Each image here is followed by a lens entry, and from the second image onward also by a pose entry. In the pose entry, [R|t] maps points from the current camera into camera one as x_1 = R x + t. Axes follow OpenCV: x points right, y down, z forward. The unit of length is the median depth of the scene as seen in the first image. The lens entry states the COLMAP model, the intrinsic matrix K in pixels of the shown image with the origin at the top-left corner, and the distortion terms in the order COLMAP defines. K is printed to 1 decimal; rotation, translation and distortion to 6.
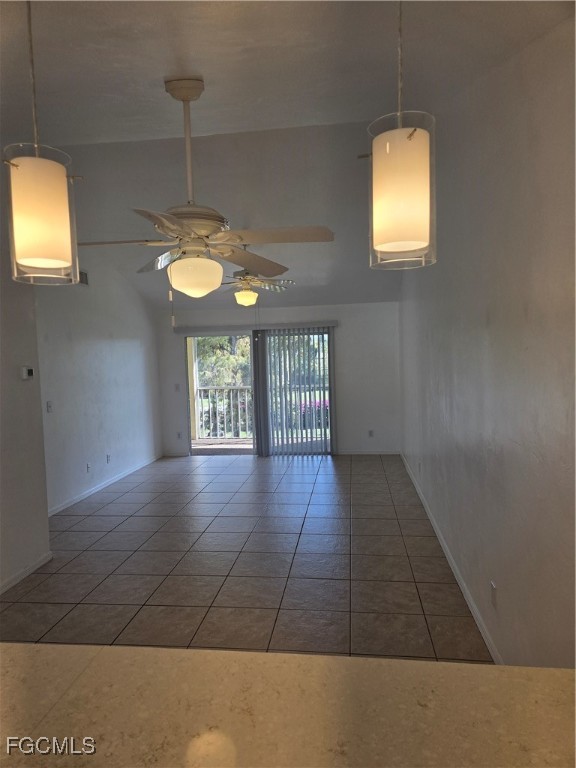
lens RADIAL K [[512.0, 0, 286.8], [0, 512.0, 375.7], [0, 0, 1]] dist [0.060931, -0.000231]
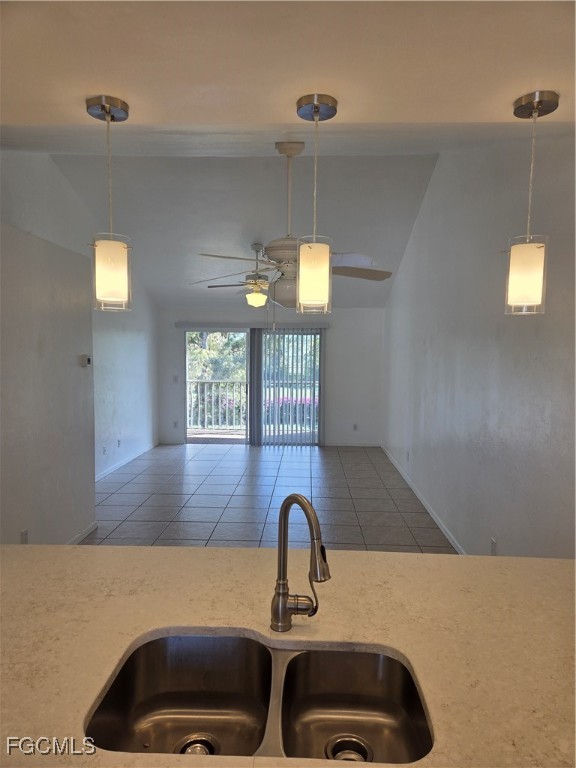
lens RADIAL K [[514.1, 0, 290.5], [0, 514.1, 378.8], [0, 0, 1]] dist [0.070150, -0.063368]
pose [[0.994731, 0.035634, 0.096122, -0.082343], [-0.036886, 0.999256, 0.011284, 0.001830], [-0.095649, -0.014770, 0.995306, -0.080177]]
